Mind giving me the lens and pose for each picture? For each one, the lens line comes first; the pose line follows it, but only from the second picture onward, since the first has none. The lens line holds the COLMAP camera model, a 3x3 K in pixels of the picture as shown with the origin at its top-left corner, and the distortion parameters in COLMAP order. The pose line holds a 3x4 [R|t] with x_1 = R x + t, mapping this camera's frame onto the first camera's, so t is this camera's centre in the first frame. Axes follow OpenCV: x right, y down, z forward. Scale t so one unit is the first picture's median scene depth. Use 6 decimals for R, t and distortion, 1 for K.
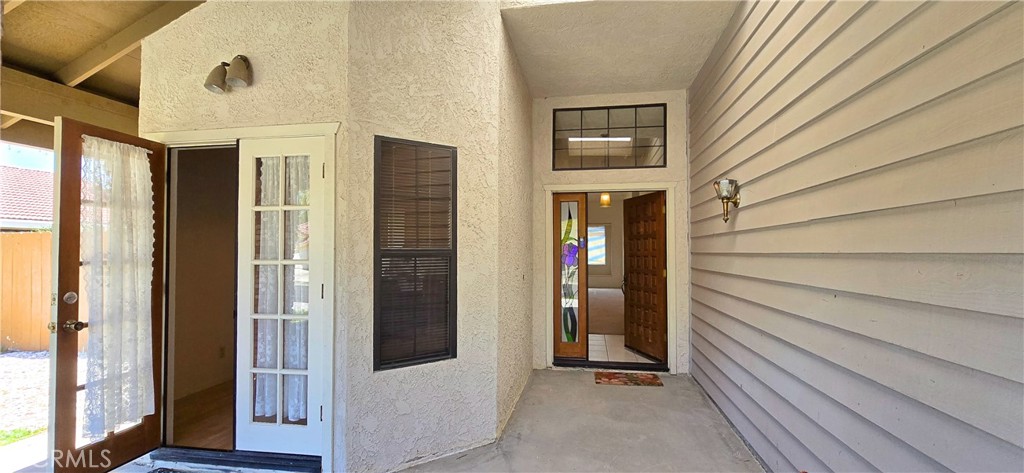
lens RADIAL K [[419.5, 0, 513.8], [0, 419.5, 241.1], [0, 0, 1]] dist [-0.003563, -0.000272]
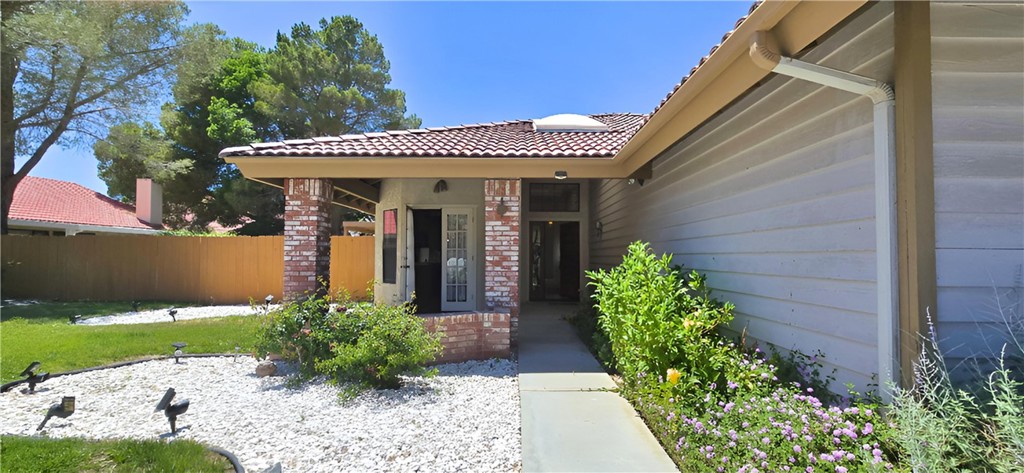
lens RADIAL K [[419.5, 0, 513.8], [0, 419.5, 241.1], [0, 0, 1]] dist [-0.003563, -0.000272]
pose [[0.983038, 0.009792, 0.183141, -0.433577], [-0.007532, 0.999887, -0.013033, 0.016987], [-0.183248, 0.011432, 0.983000, -1.270319]]
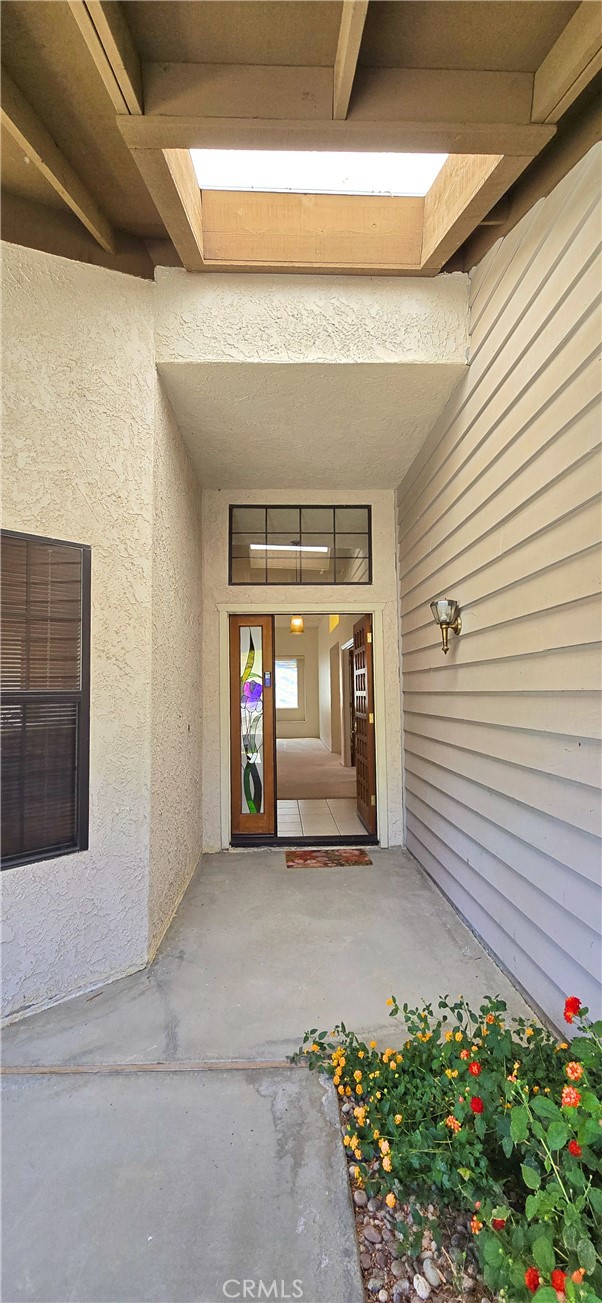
lens RADIAL K [[536.9, 0, 287.8], [0, 536.9, 657.5], [0, 0, 1]] dist [-0.000408, -0.000064]
pose [[0.980520, 0.000216, 0.196419, 0.007906], [0.007554, 0.999218, -0.038808, 0.000452], [-0.196274, 0.039536, 0.979752, 0.042571]]
